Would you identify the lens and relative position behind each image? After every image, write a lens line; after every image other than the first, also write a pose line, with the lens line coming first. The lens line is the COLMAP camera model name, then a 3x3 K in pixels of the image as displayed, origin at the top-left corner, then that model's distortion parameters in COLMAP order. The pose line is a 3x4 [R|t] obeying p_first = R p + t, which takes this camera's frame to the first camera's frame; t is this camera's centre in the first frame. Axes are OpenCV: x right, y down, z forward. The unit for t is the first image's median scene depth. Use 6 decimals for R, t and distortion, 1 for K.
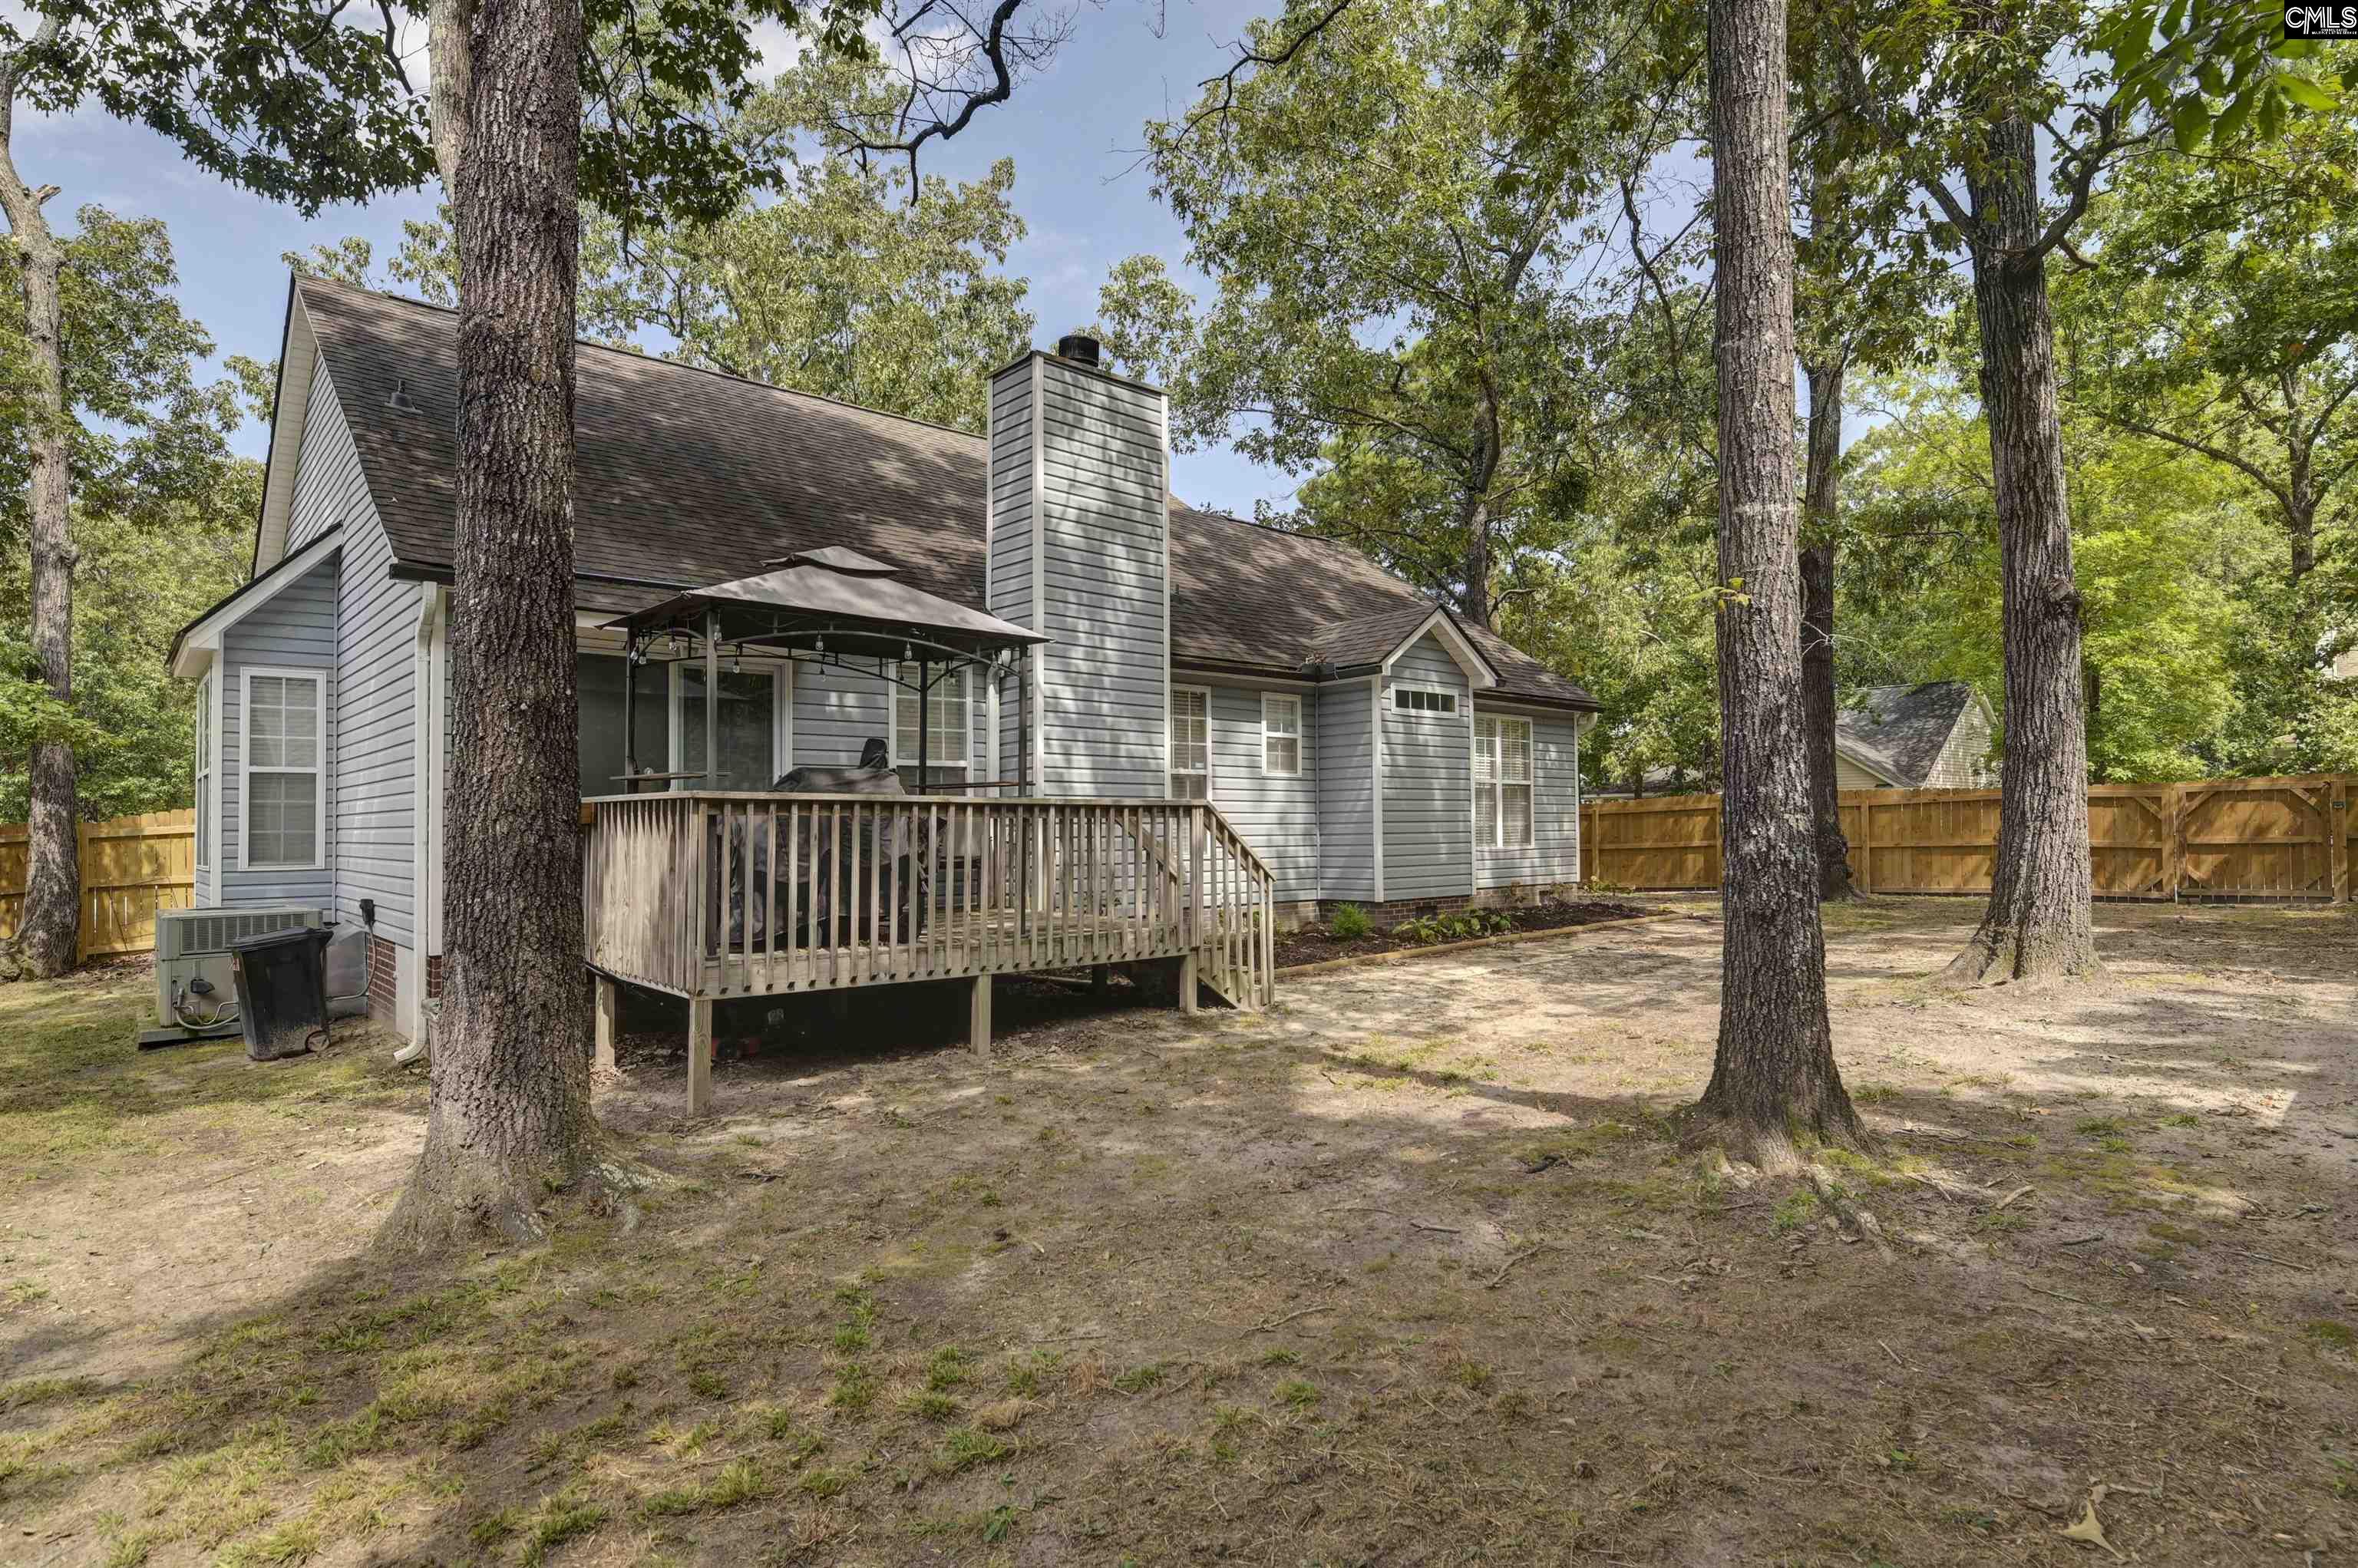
lens RADIAL K [[1216.0, 0, 1177.9], [0, 1216.0, 804.2], [0, 0, 1]] dist [-0.017477, -0.001613]
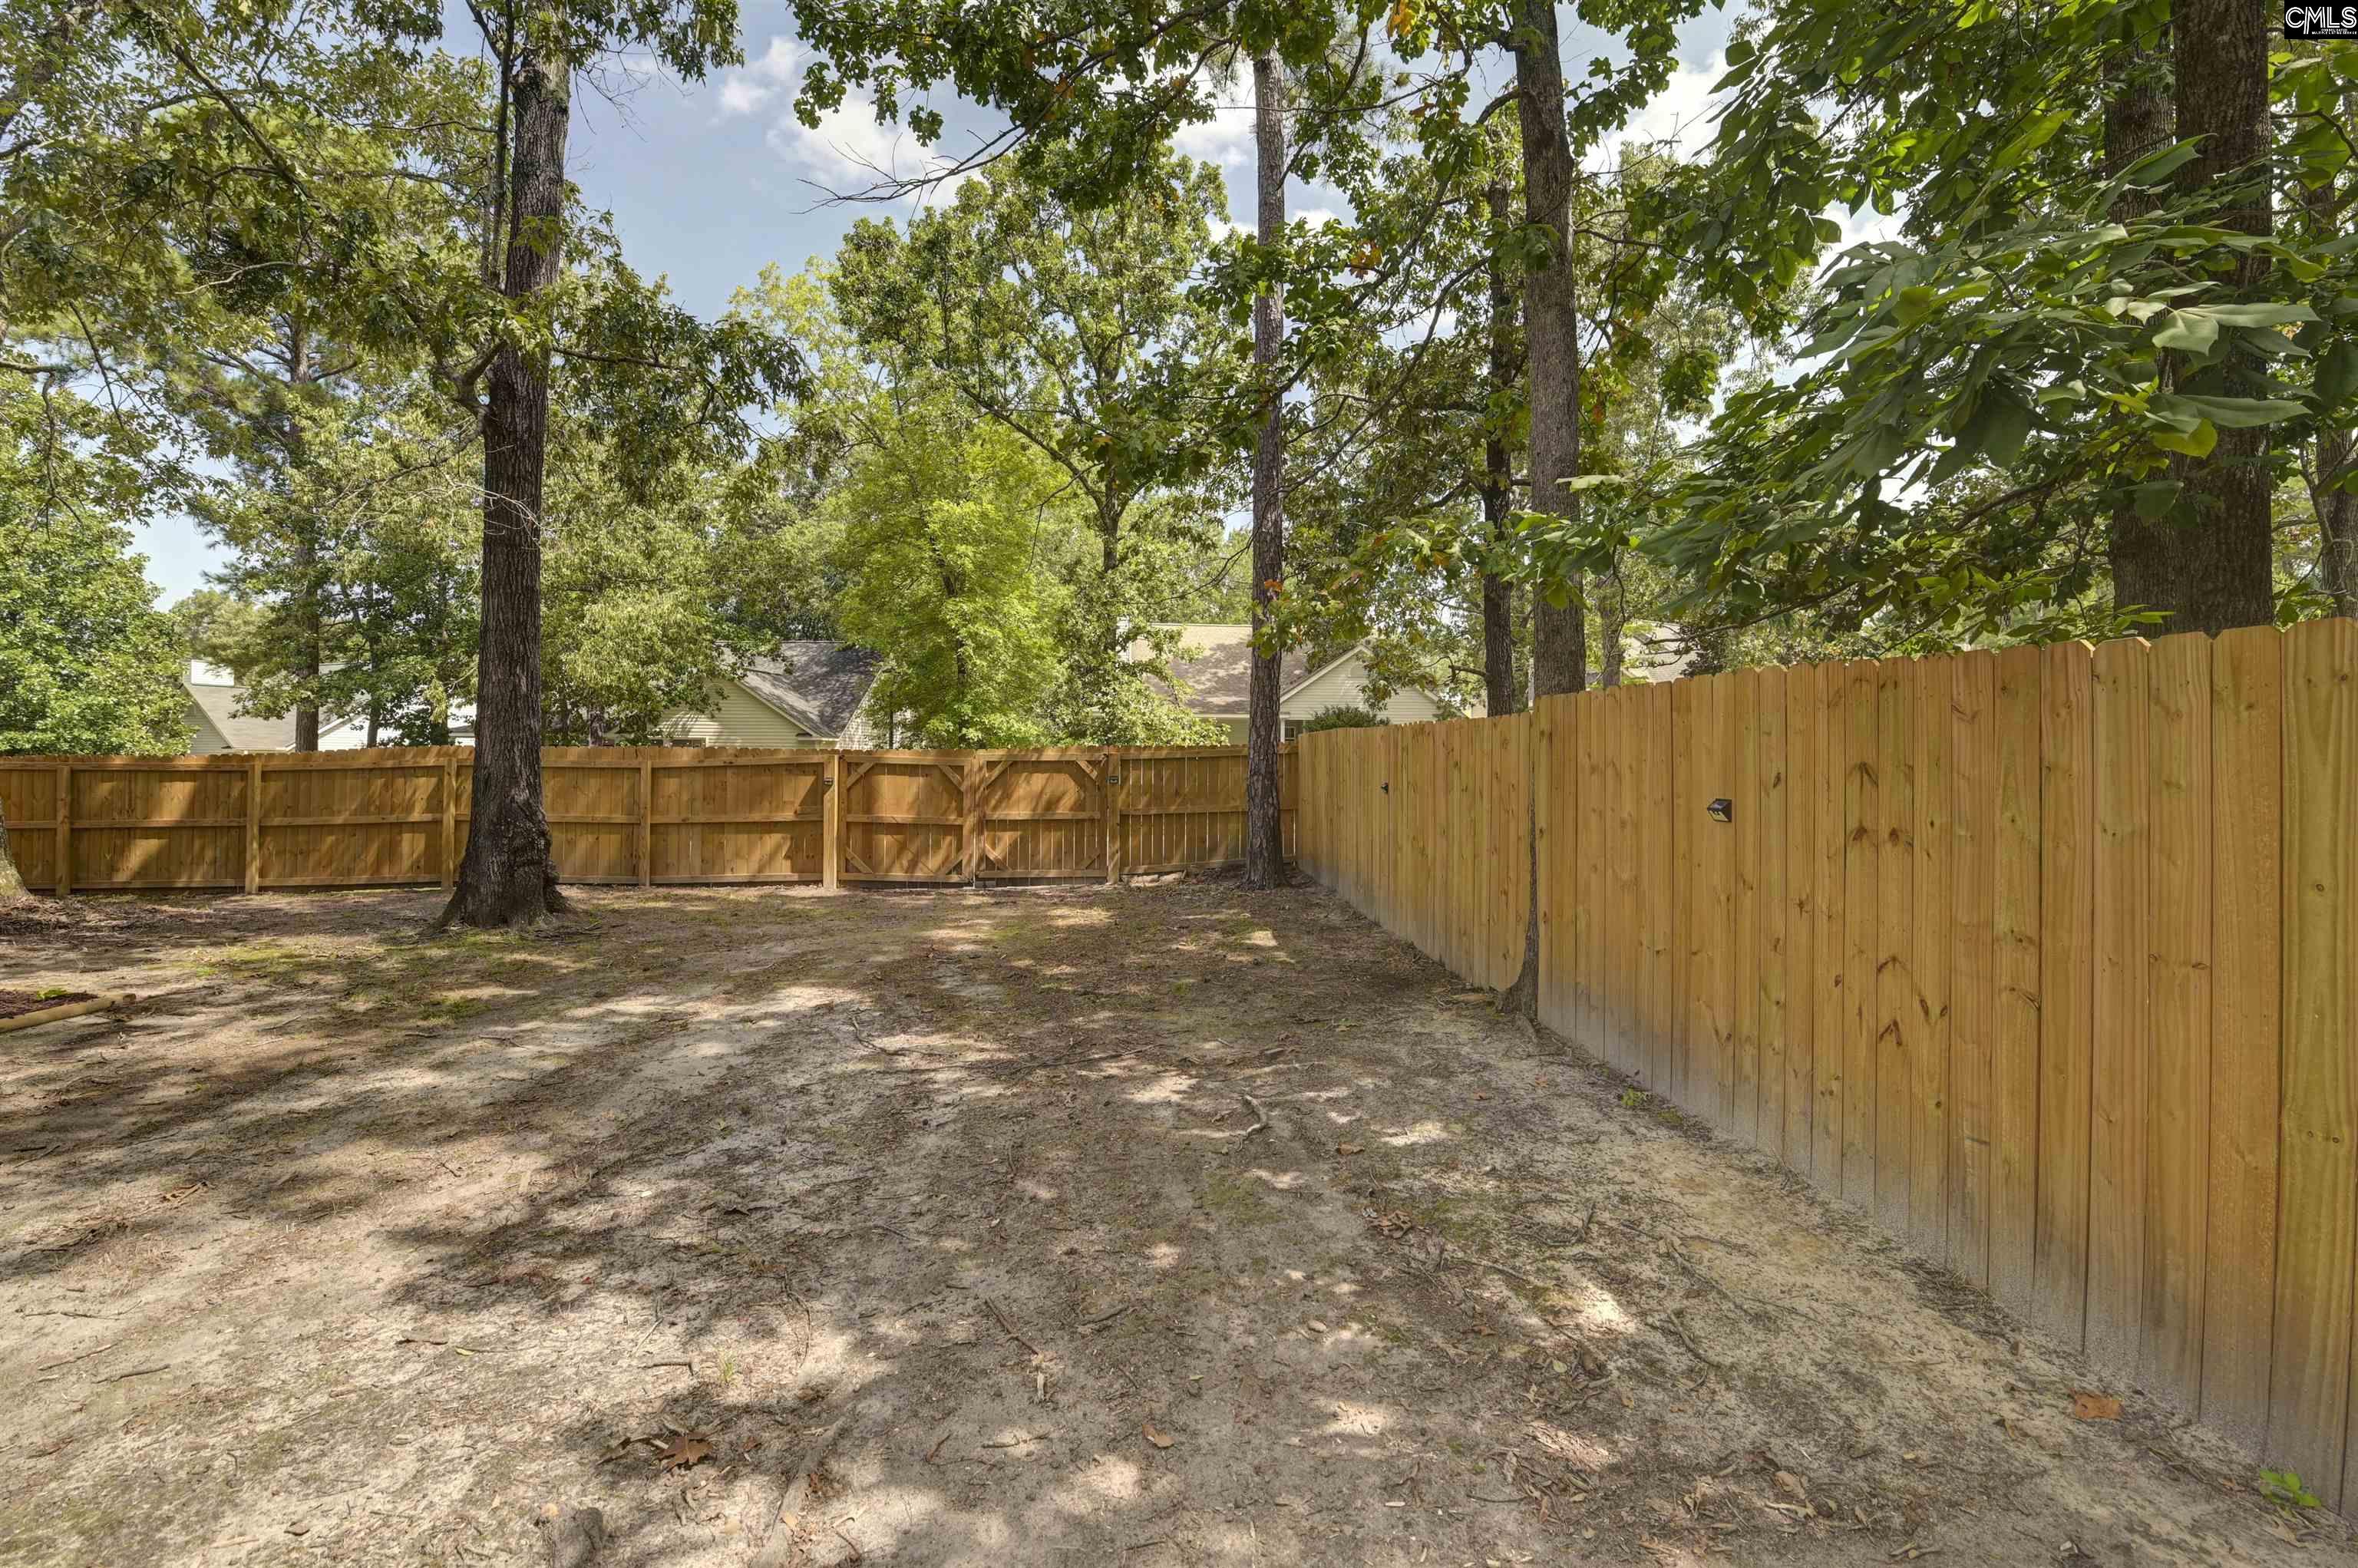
lens RADIAL K [[1022.2, 0, 1183.4], [0, 1022.2, 773.9], [0, 0, 1]] dist [0.000593, 0.000030]
pose [[0.684658, 0.004508, 0.728851, 0.303950], [-0.027828, 0.999413, 0.019959, -0.015442], [-0.728333, -0.033948, 0.684381, 0.294727]]
